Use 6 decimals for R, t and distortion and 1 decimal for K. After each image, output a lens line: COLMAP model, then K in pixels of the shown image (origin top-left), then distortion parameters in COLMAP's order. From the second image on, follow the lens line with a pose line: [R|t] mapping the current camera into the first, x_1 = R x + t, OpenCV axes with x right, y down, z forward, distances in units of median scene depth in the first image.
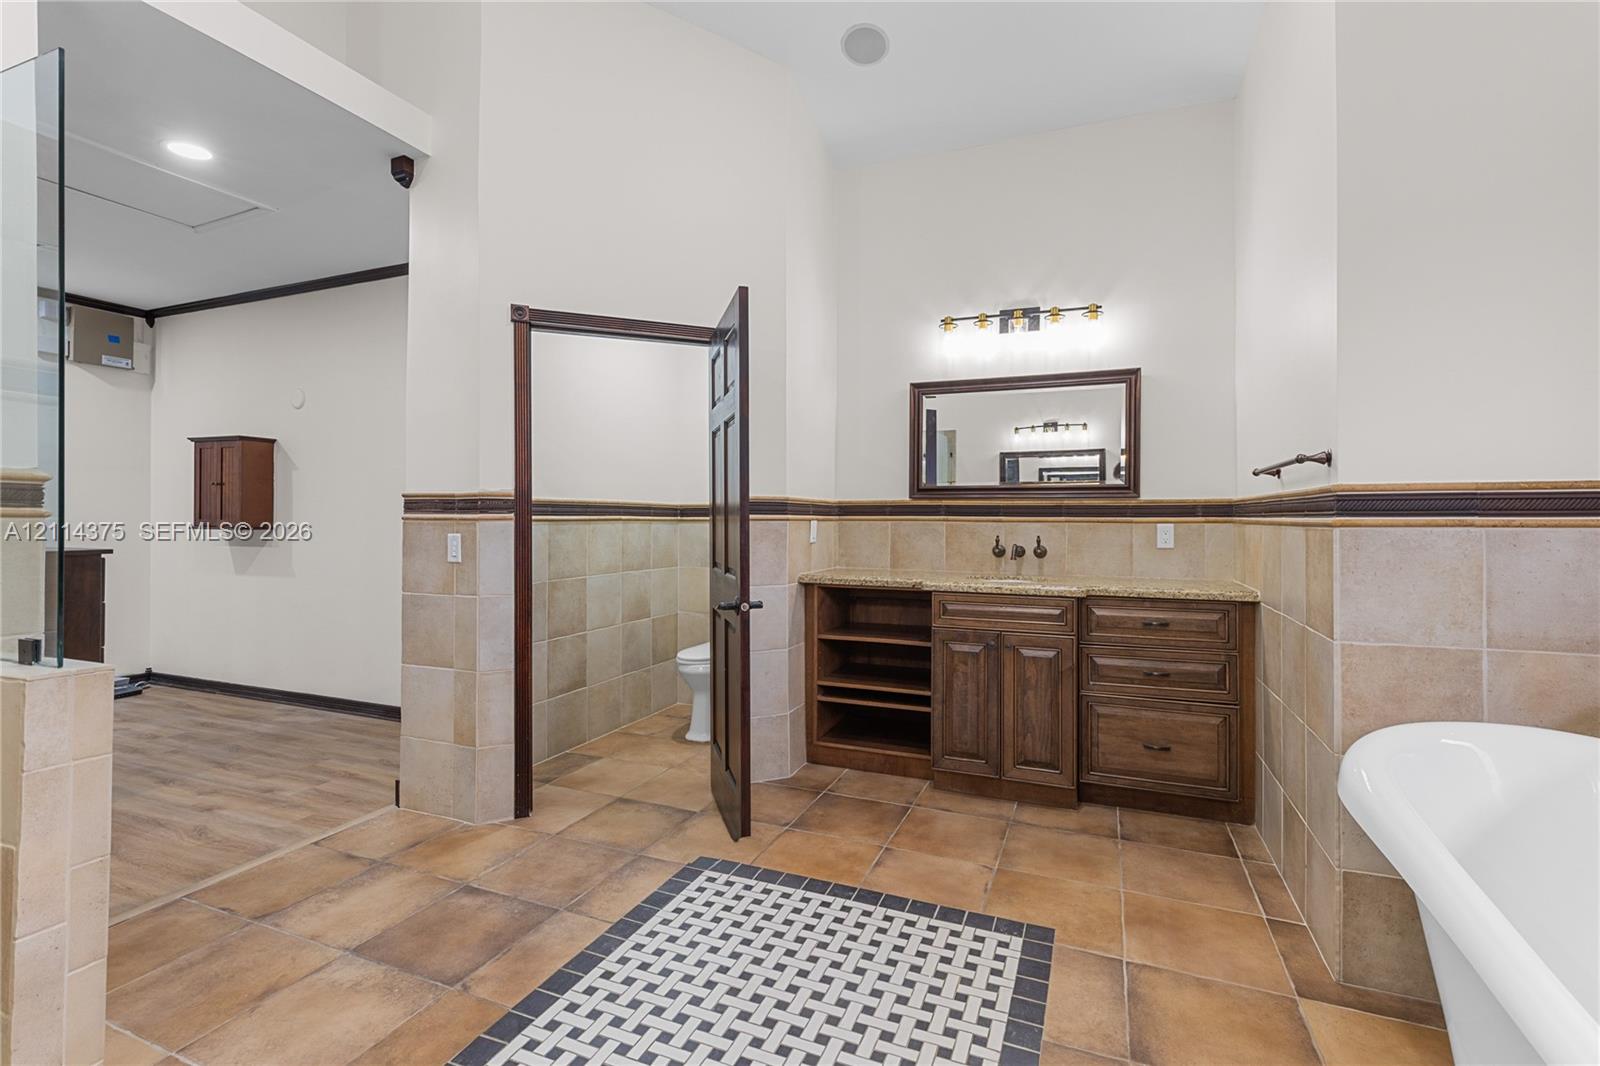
lens RADIAL K [[722.5, 0, 830.8], [0, 722.5, 515.9], [0, 0, 1]] dist [-0.001207, 0.000139]
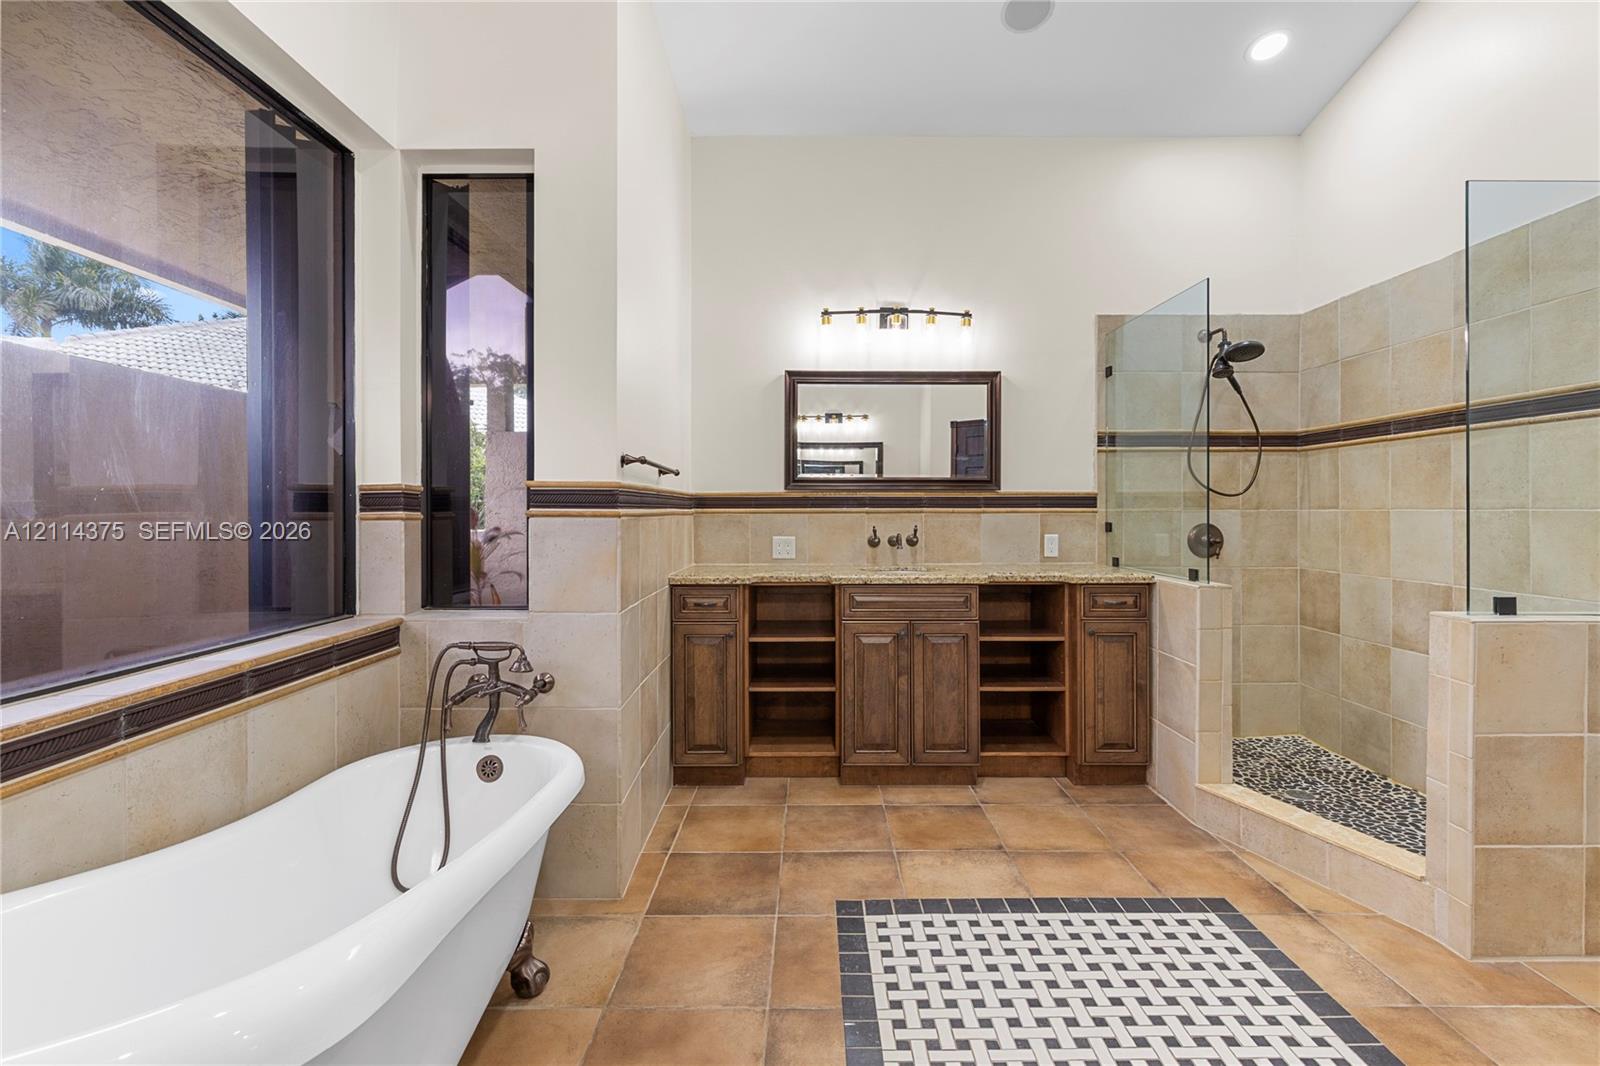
lens RADIAL K [[722.5, 0, 801.0], [0, 722.5, 516.7], [0, 0, 1]] dist [-0.001207, 0.000139]
pose [[0.922248, -0.009328, 0.386485, -0.297973], [0.004334, 0.999896, 0.013790, -0.001525], [-0.386573, -0.011043, 0.922193, 0.120267]]
